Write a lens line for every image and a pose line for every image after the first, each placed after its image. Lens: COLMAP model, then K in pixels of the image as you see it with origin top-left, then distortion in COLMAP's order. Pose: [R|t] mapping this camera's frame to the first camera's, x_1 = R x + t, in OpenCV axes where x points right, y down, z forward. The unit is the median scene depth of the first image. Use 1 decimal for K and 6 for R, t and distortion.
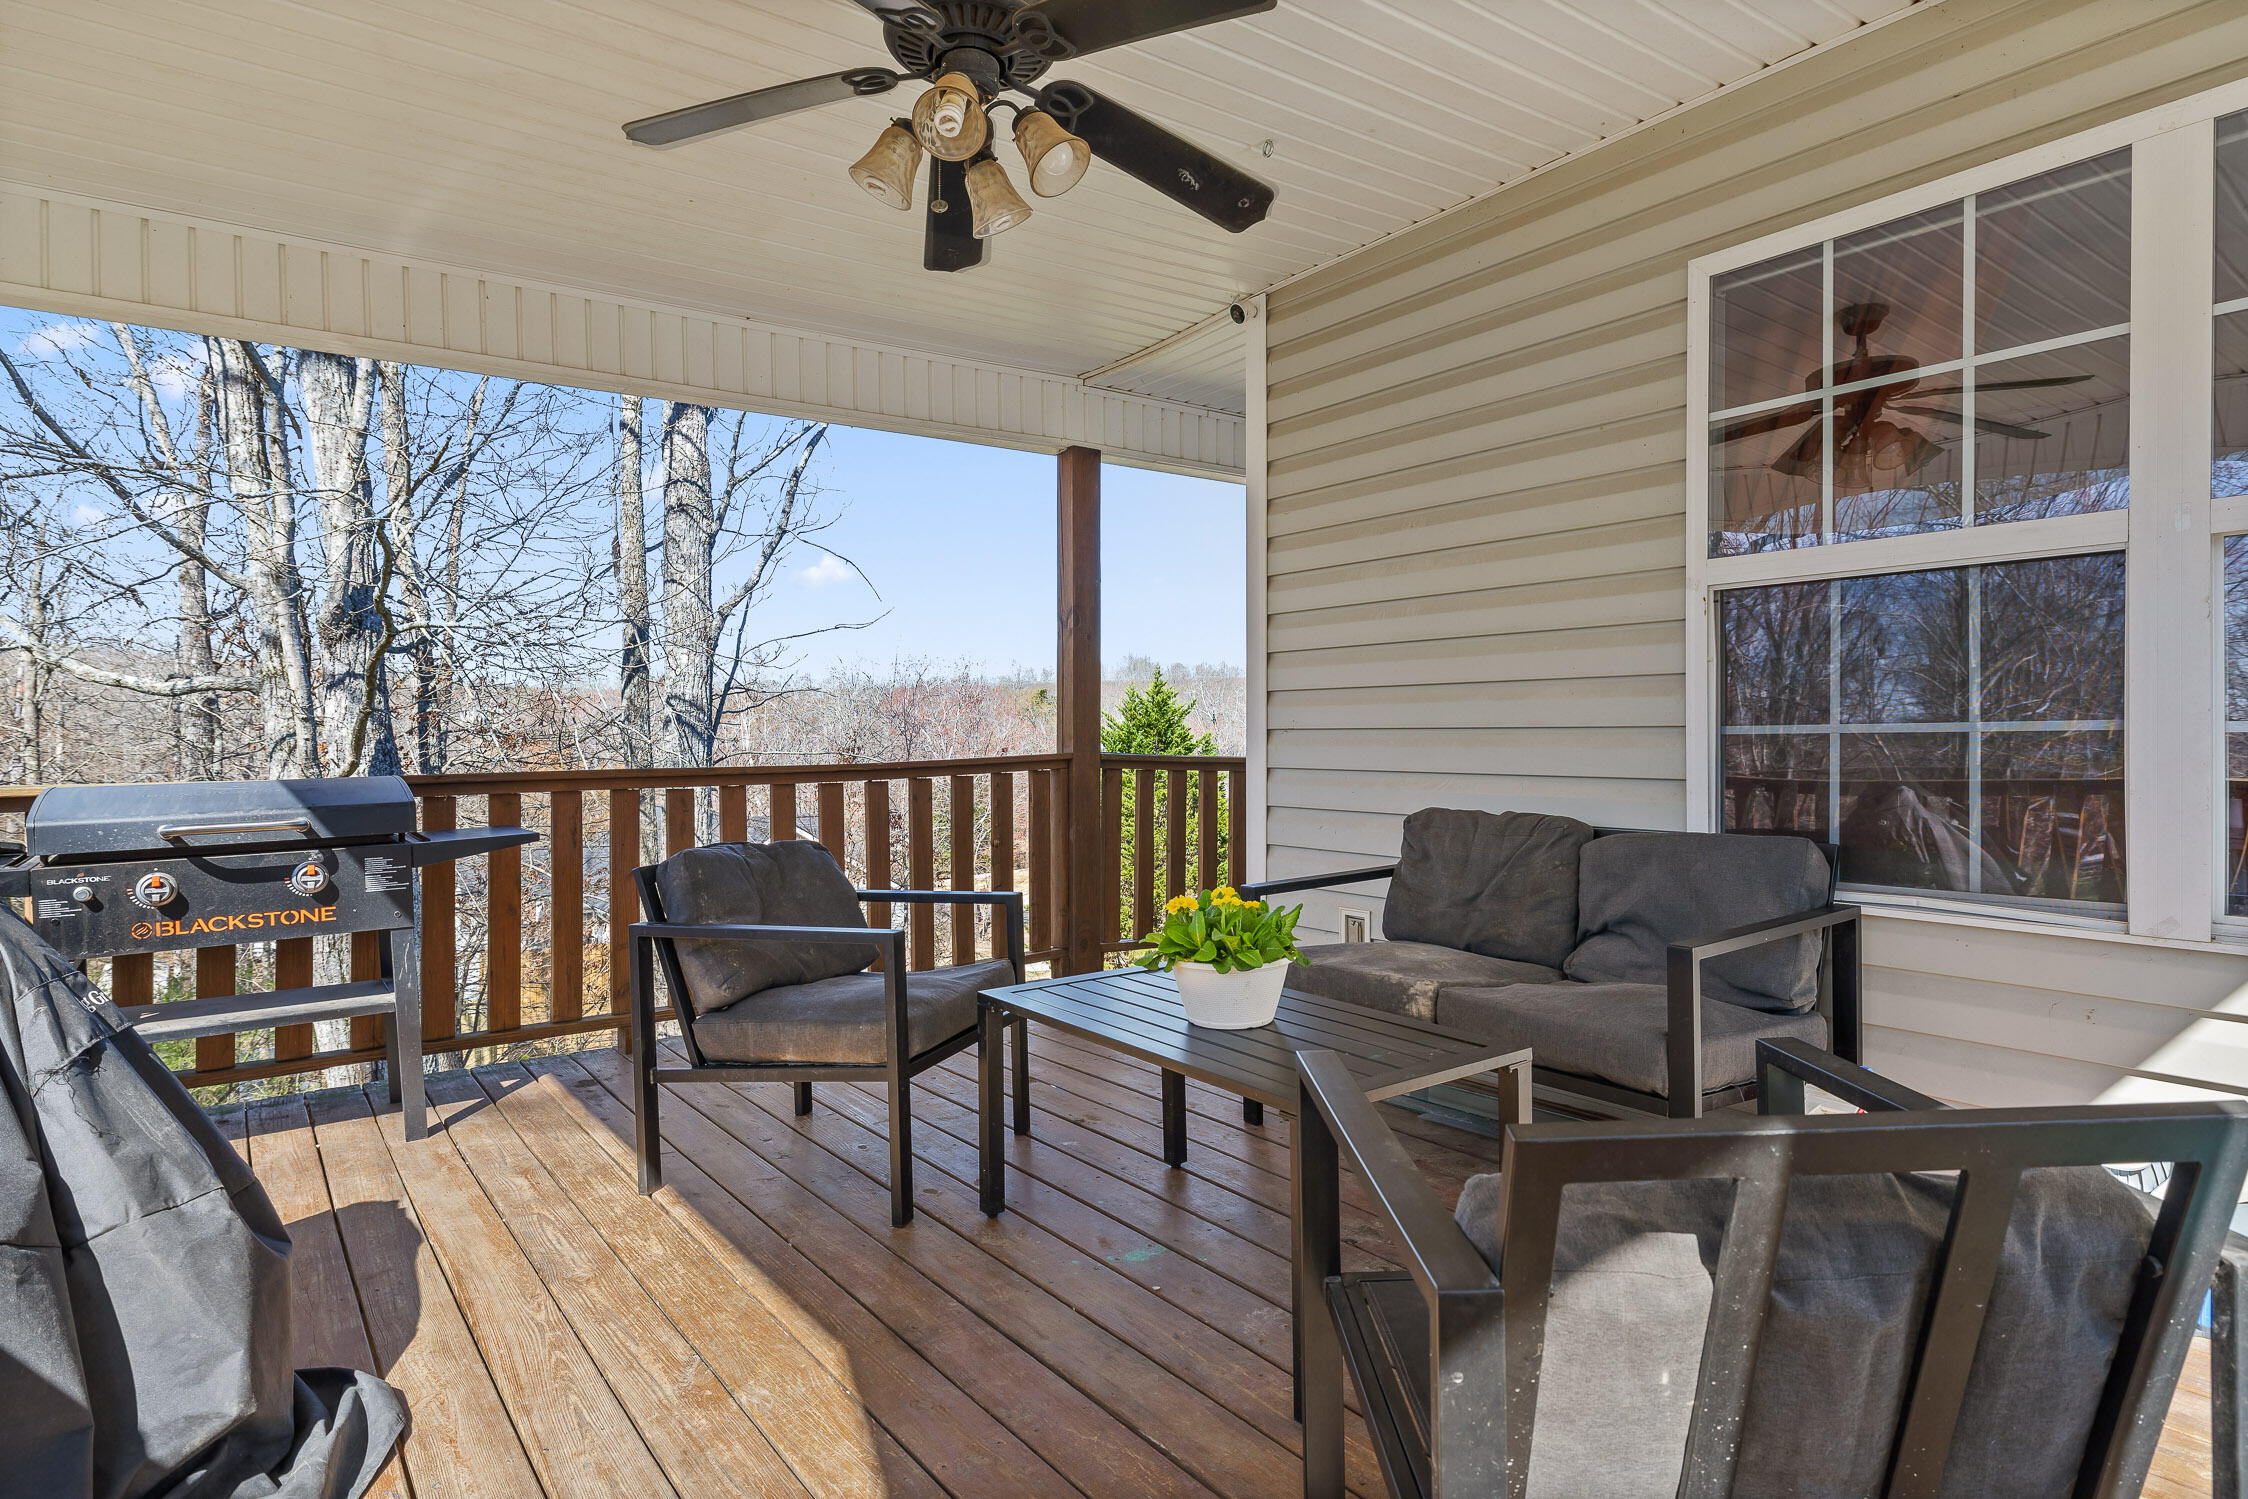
lens RADIAL K [[1242.3, 0, 1124.4], [0, 1242.3, 750.7], [0, 0, 1]] dist [0.000000, 0.000000]
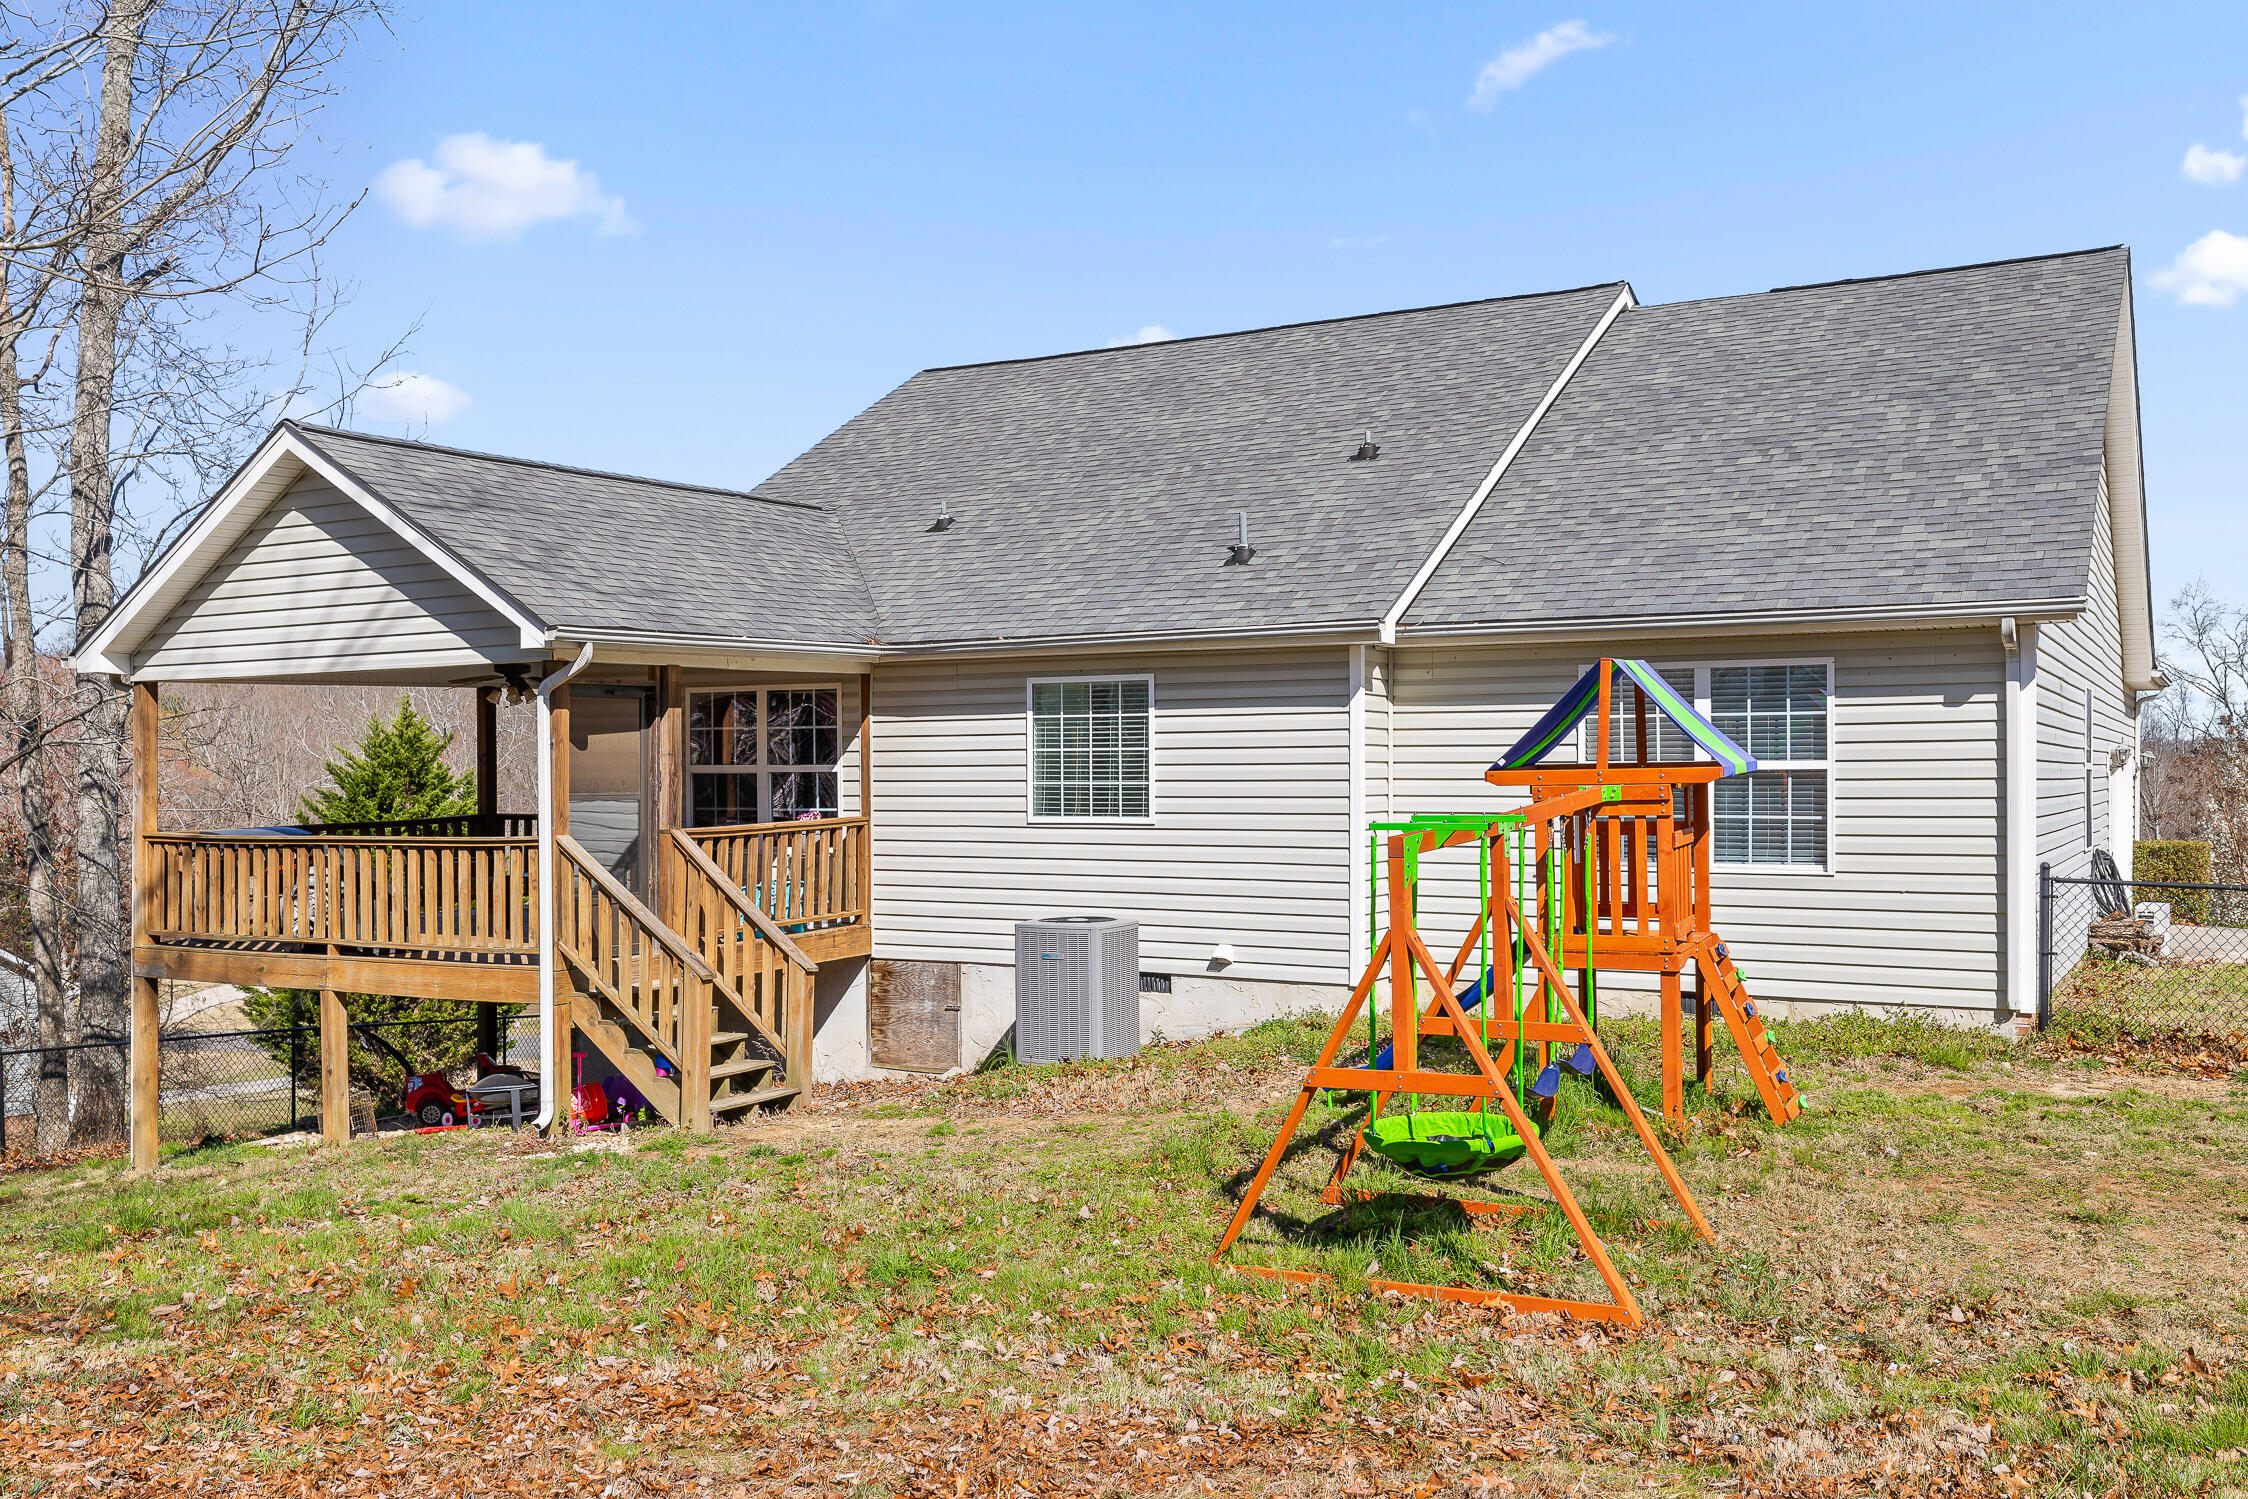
lens RADIAL K [[1935.2, 0, 1123.8], [0, 1935.2, 752.4], [0, 0, 1]] dist [0.001270, 0.000455]
pose [[0.914398, -0.000894, 0.404816, -0.063575], [0.006440, 0.999903, -0.012337, -0.009122], [-0.404766, 0.013888, 0.914315, -0.433275]]
